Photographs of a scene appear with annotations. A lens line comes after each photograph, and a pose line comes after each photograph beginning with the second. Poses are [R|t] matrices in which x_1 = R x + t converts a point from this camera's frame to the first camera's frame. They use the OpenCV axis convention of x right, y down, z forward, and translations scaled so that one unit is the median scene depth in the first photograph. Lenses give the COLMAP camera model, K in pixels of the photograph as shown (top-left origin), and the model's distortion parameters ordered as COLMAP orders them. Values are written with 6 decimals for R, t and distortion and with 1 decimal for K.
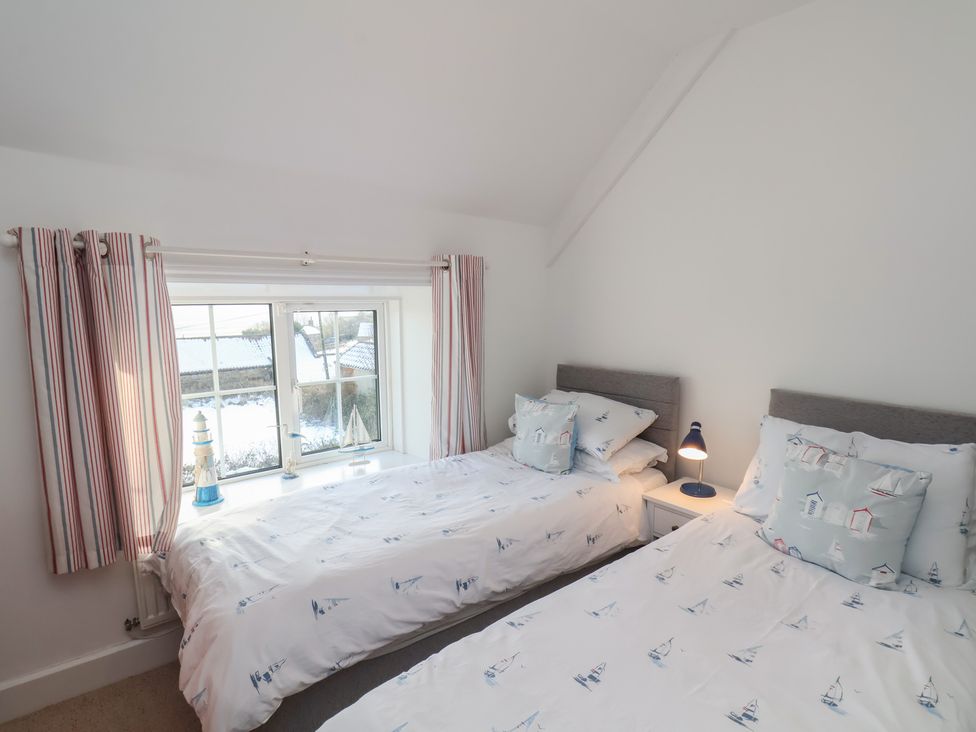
lens RADIAL K [[520.9, 0, 495.6], [0, 520.9, 375.3], [0, 0, 1]] dist [0.003917, -0.011877]
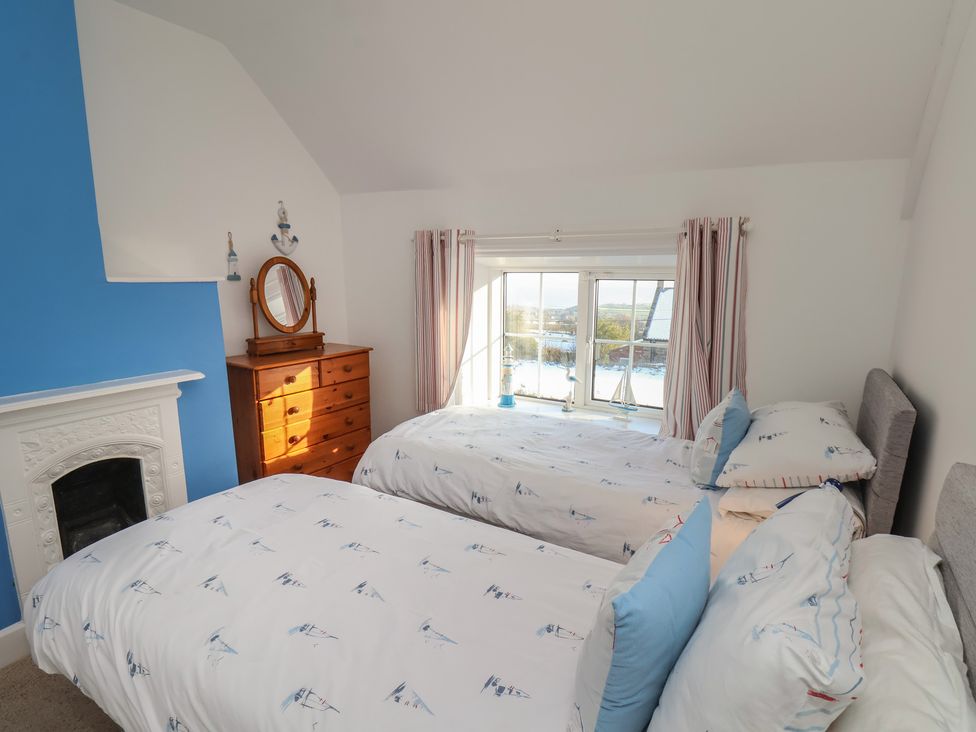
lens RADIAL K [[520.9, 0, 495.6], [0, 520.9, 375.3], [0, 0, 1]] dist [0.003917, -0.011877]
pose [[0.327678, 0.188565, -0.925781, 0.955890], [-0.144038, 0.978397, 0.148300, -0.069569], [0.933745, 0.084753, 0.347760, 0.529190]]
